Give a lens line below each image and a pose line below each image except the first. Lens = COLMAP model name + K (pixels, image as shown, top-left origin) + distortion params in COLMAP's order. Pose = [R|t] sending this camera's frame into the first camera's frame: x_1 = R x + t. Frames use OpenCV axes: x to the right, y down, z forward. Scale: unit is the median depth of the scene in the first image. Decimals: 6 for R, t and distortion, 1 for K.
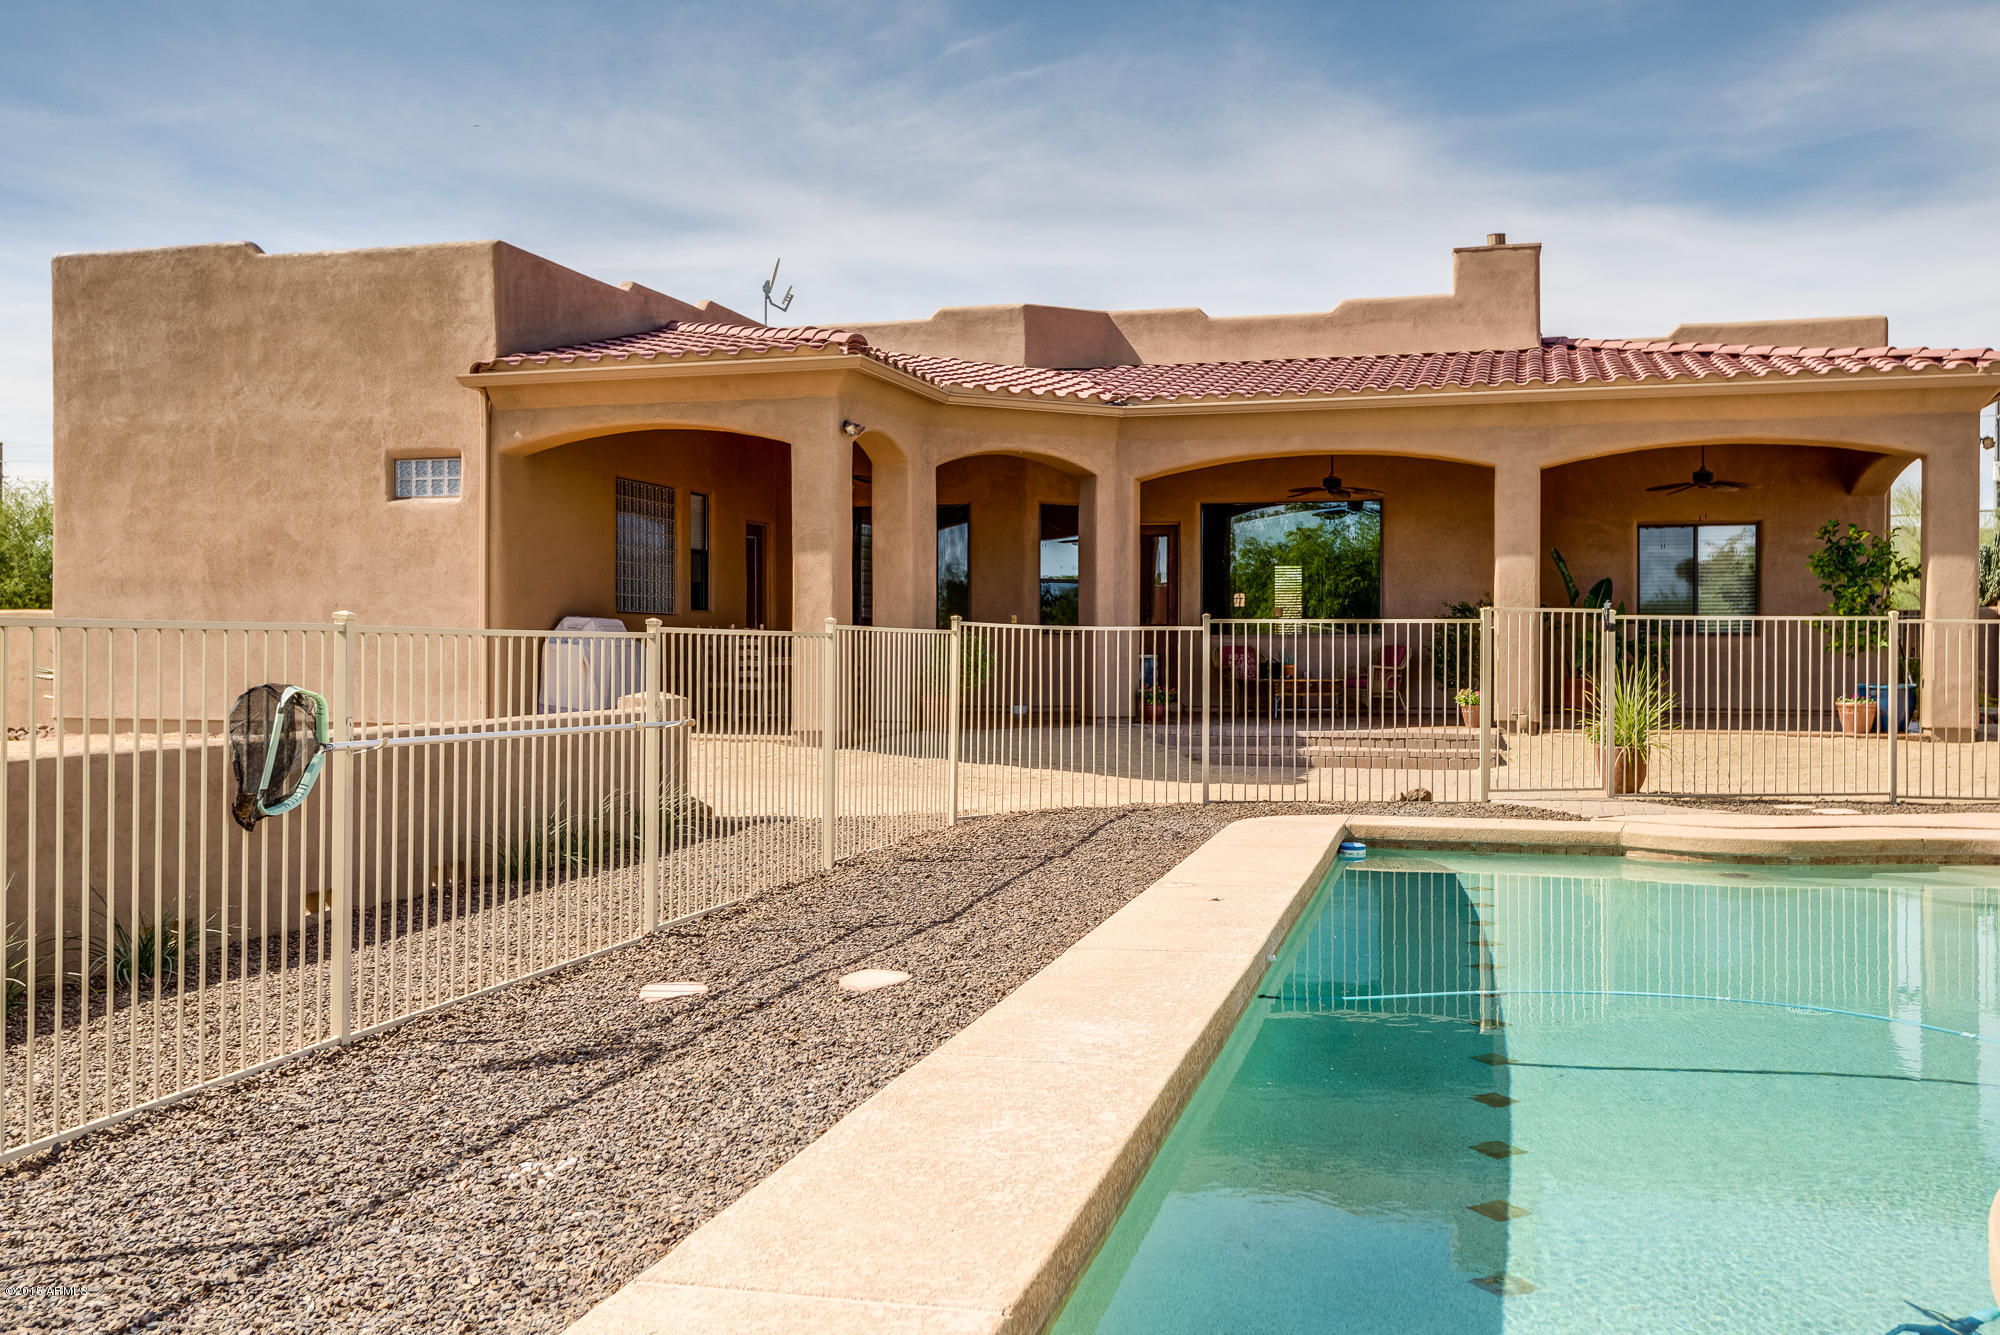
lens RADIAL K [[1795.0, 0, 1000.0], [0, 1795.0, 631.3], [0, 0, 1]] dist [-0.031744, 0.000841]
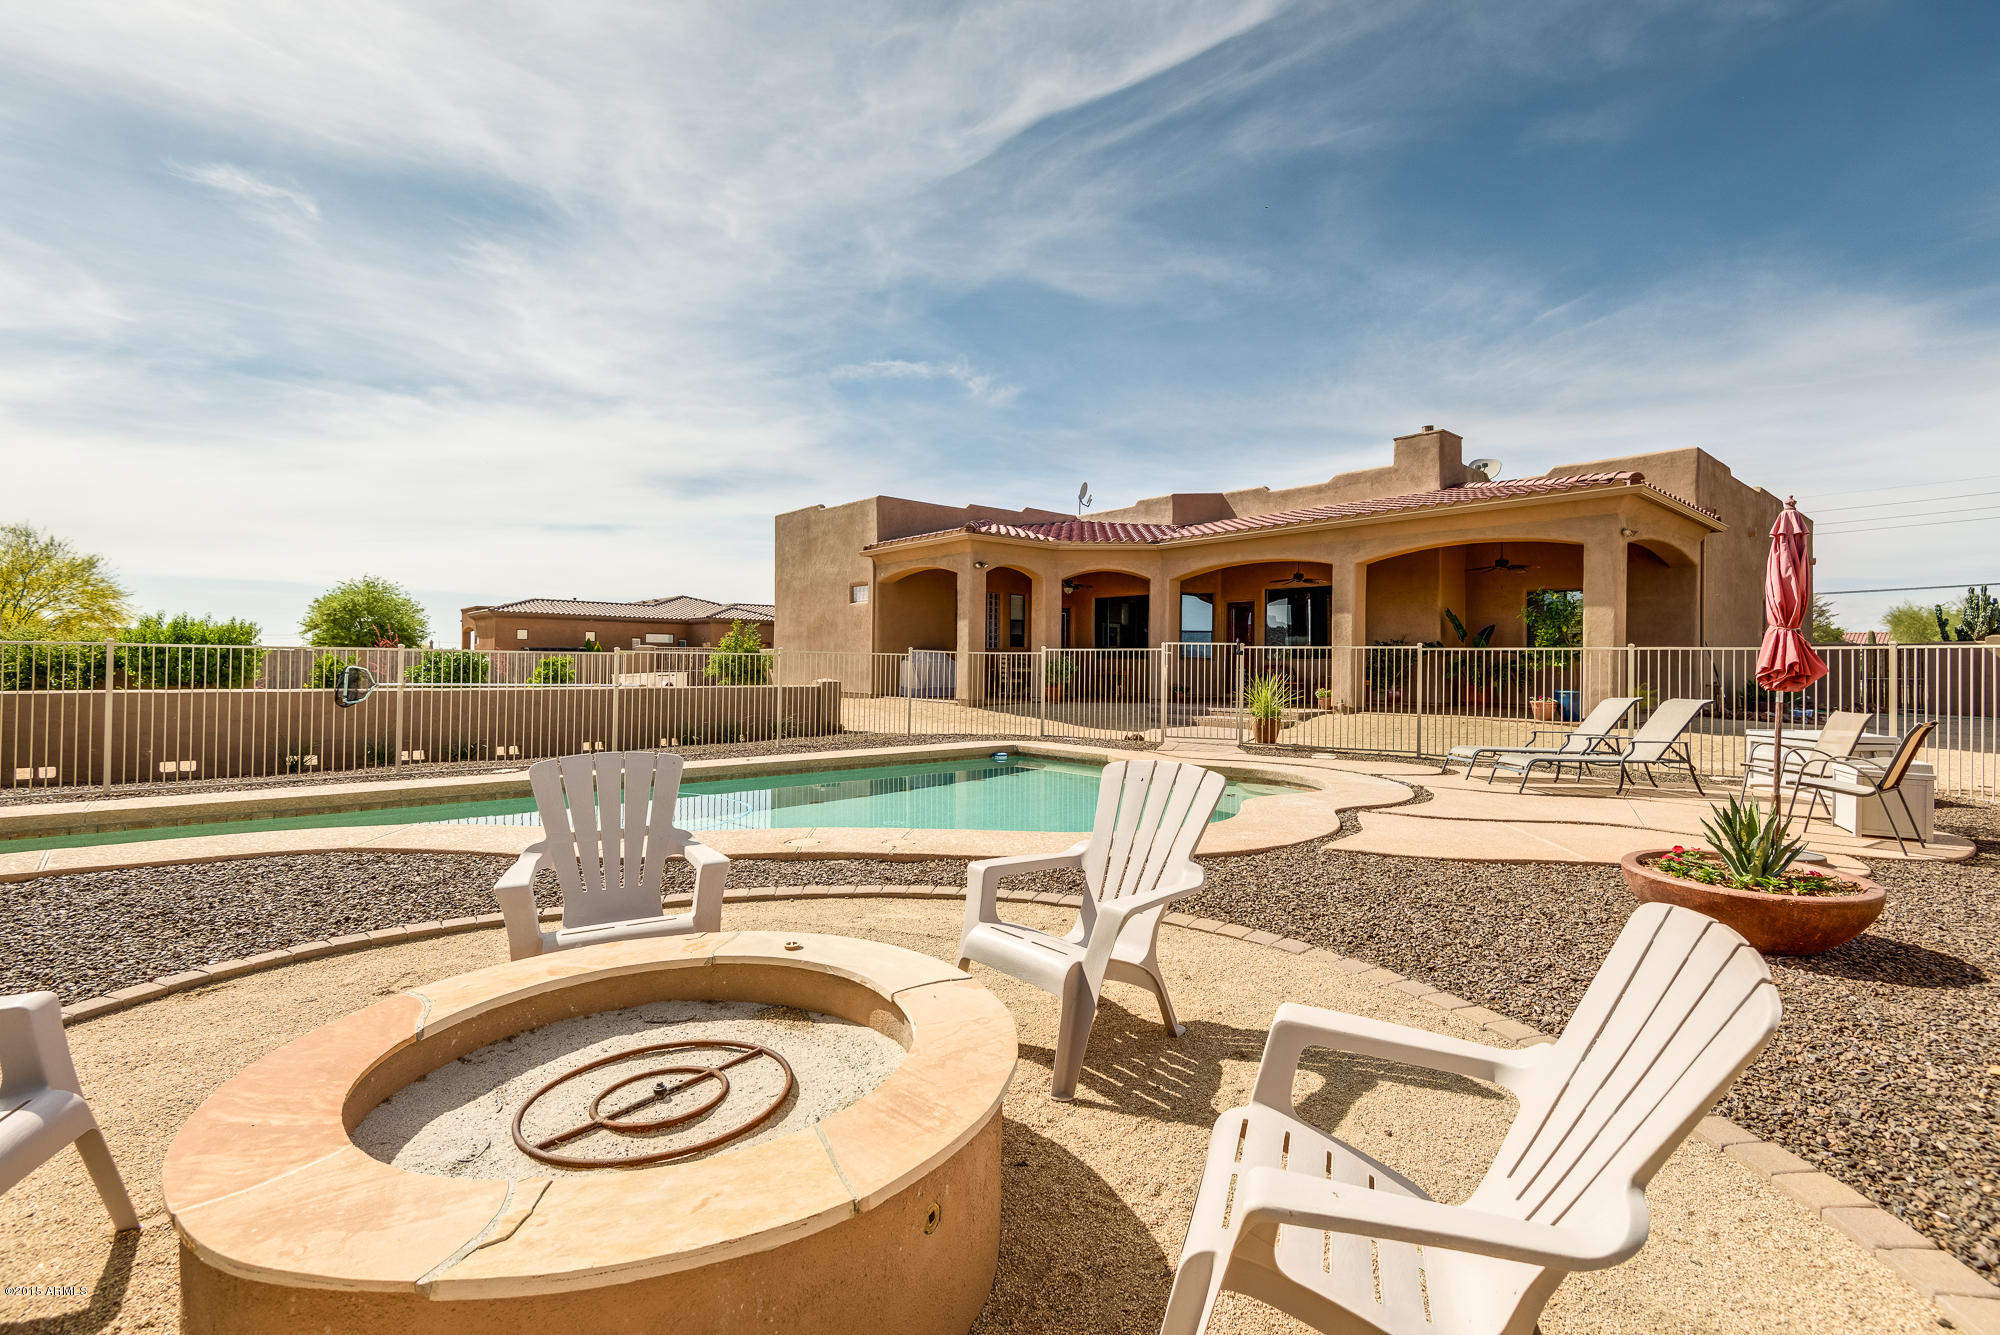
lens RADIAL K [[907.2, 0, 1000.3], [0, 907.2, 657.3], [0, 0, 1]] dist [0.006397, -0.000712]
pose [[0.846446, -0.000576, -0.532475, 0.488785], [-0.001607, 0.999992, -0.003636, 0.004914], [0.532473, 0.003934, 0.846438, 0.051700]]
